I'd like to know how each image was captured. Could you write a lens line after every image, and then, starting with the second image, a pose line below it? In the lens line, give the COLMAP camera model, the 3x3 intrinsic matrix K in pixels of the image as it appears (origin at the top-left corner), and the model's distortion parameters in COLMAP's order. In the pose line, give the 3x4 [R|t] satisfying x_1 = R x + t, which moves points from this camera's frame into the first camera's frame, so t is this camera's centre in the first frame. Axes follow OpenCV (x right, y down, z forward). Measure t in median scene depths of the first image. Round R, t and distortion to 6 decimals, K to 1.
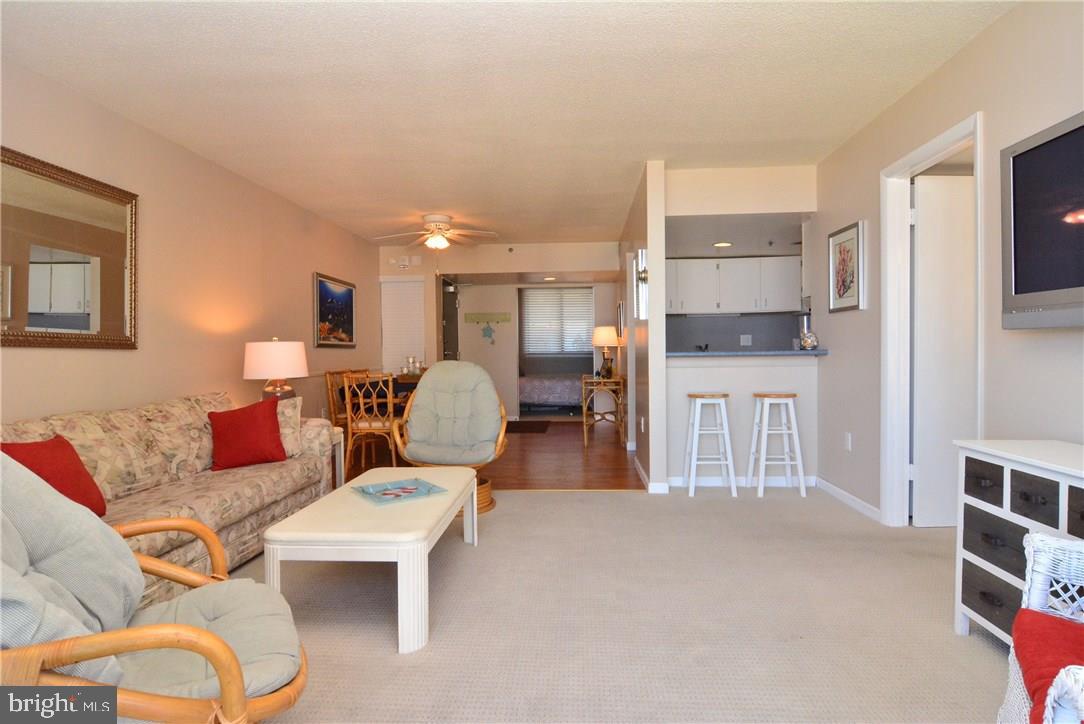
lens RADIAL K [[586.1, 0, 545.9], [0, 586.1, 361.4], [0, 0, 1]] dist [-0.010244, -0.003614]
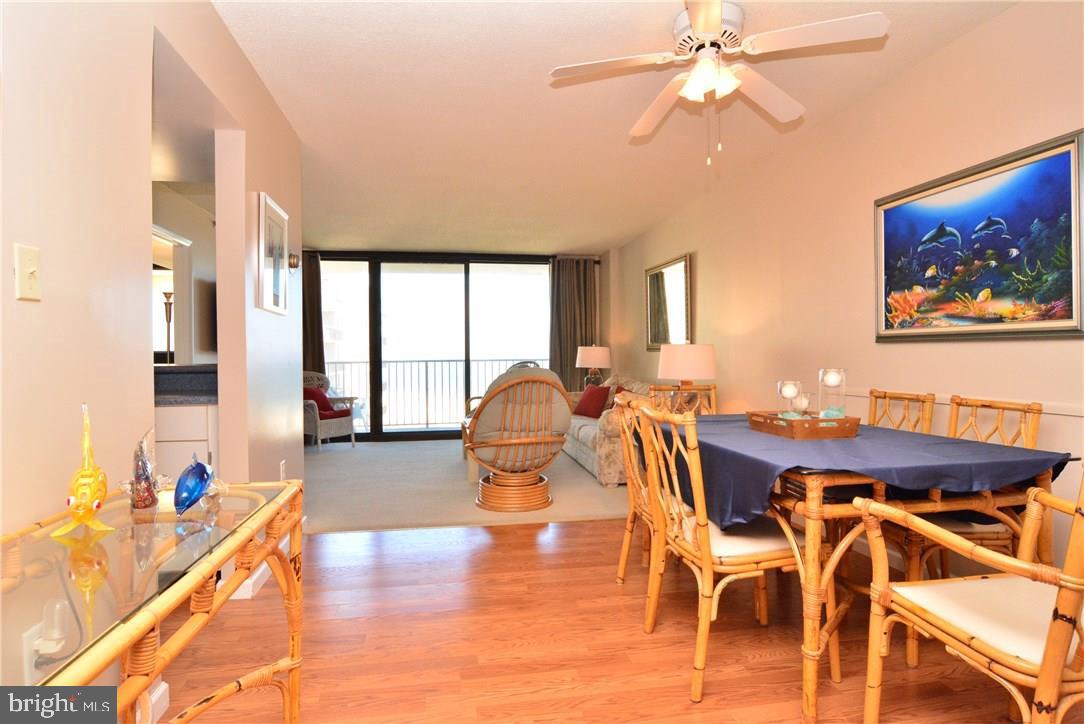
lens RADIAL K [[586.1, 0, 540.7], [0, 586.1, 355.8], [0, 0, 1]] dist [-0.010244, -0.003614]
pose [[-0.975535, 0.020973, -0.218840, 0.017293], [0.017318, 0.999677, 0.018607, -0.025768], [0.219159, 0.014362, -0.975583, 1.344804]]
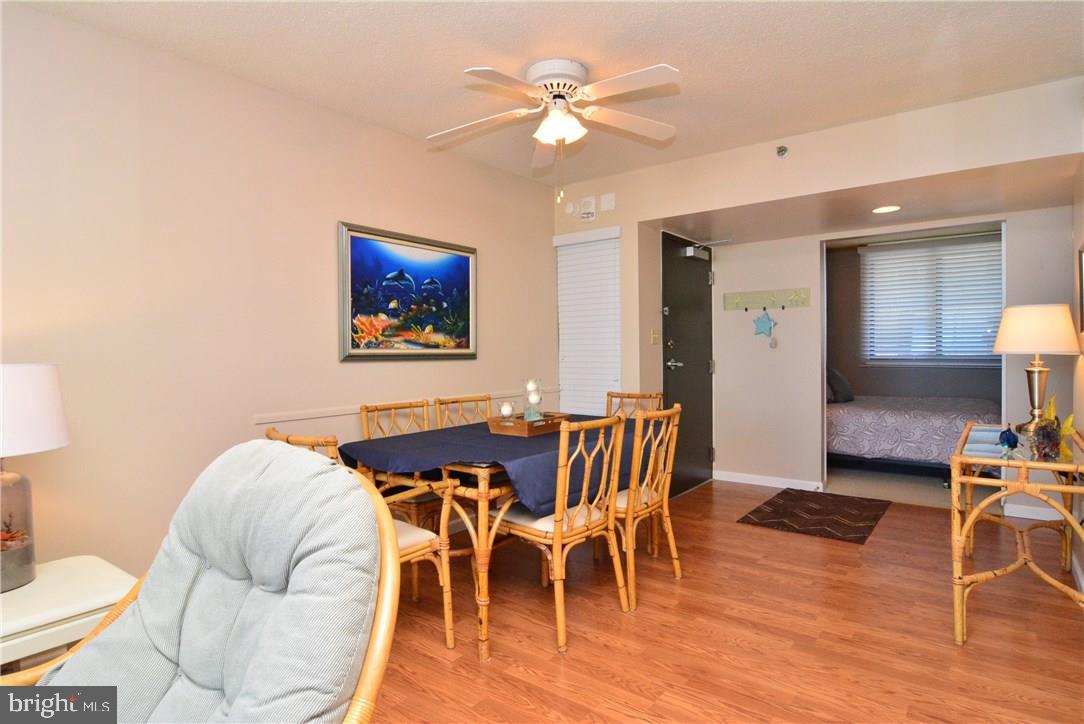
lens RADIAL K [[586.1, 0, 543.0], [0, 586.1, 360.2], [0, 0, 1]] dist [-0.010244, -0.003614]
pose [[0.826644, 0.010963, -0.562619, 0.059129], [-0.007078, 0.999934, 0.009085, -0.029430], [0.562681, -0.003528, 0.826667, 0.611793]]
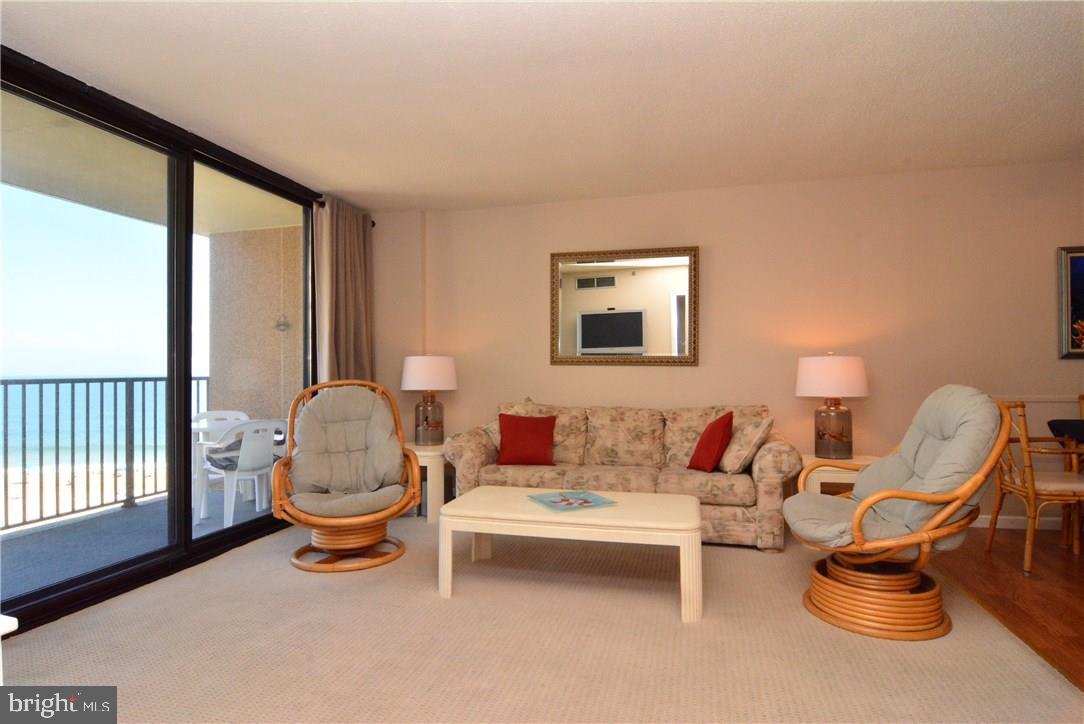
lens RADIAL K [[586.1, 0, 537.8], [0, 586.1, 365.9], [0, 0, 1]] dist [-0.010244, -0.003614]
pose [[-0.201886, -0.003437, -0.979403, 0.355566], [-0.009374, 0.999955, -0.001577, -0.008664], [0.979364, 0.008862, -0.201909, 0.506028]]
